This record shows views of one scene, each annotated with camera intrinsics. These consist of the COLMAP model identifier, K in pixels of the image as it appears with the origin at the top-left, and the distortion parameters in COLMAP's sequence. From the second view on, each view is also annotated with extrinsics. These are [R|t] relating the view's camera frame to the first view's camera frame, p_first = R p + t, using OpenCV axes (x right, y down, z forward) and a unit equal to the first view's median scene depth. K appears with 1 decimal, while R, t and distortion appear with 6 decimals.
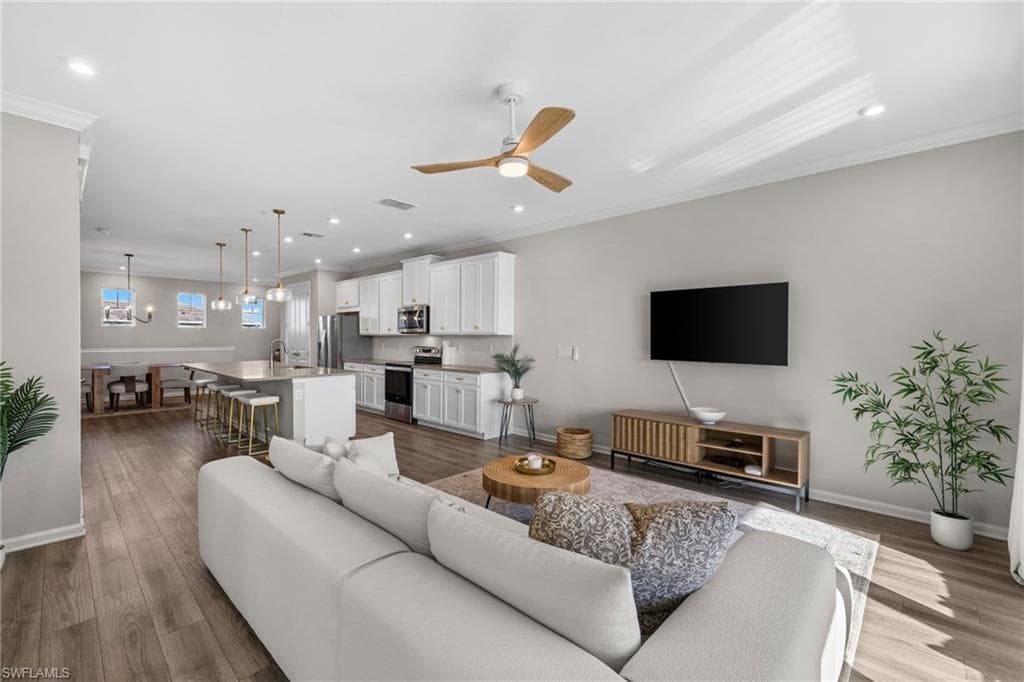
lens RADIAL K [[423.3, 0, 512.0], [0, 423.3, 341.0], [0, 0, 1]] dist [-0.003430, -0.000293]
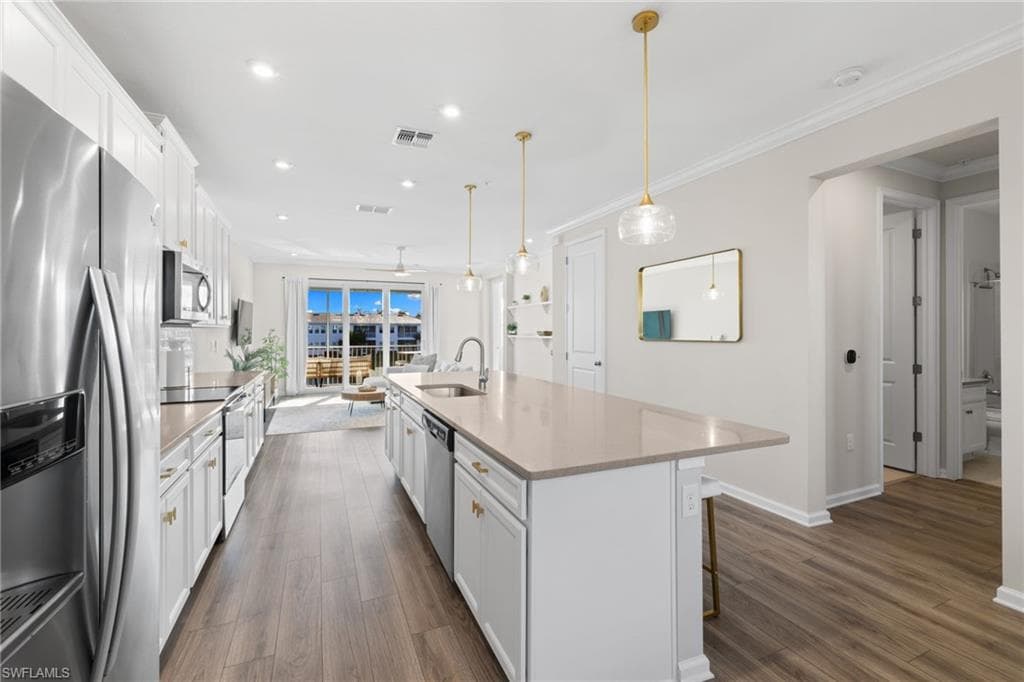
lens RADIAL K [[431.1, 0, 512.3], [0, 431.1, 328.1], [0, 0, 1]] dist [0.000483, 0.000045]
pose [[-0.920249, -0.001148, 0.391332, -0.667126], [0.000400, 0.999992, 0.003876, -0.014870], [-0.391333, 0.003724, -0.920241, 1.214622]]
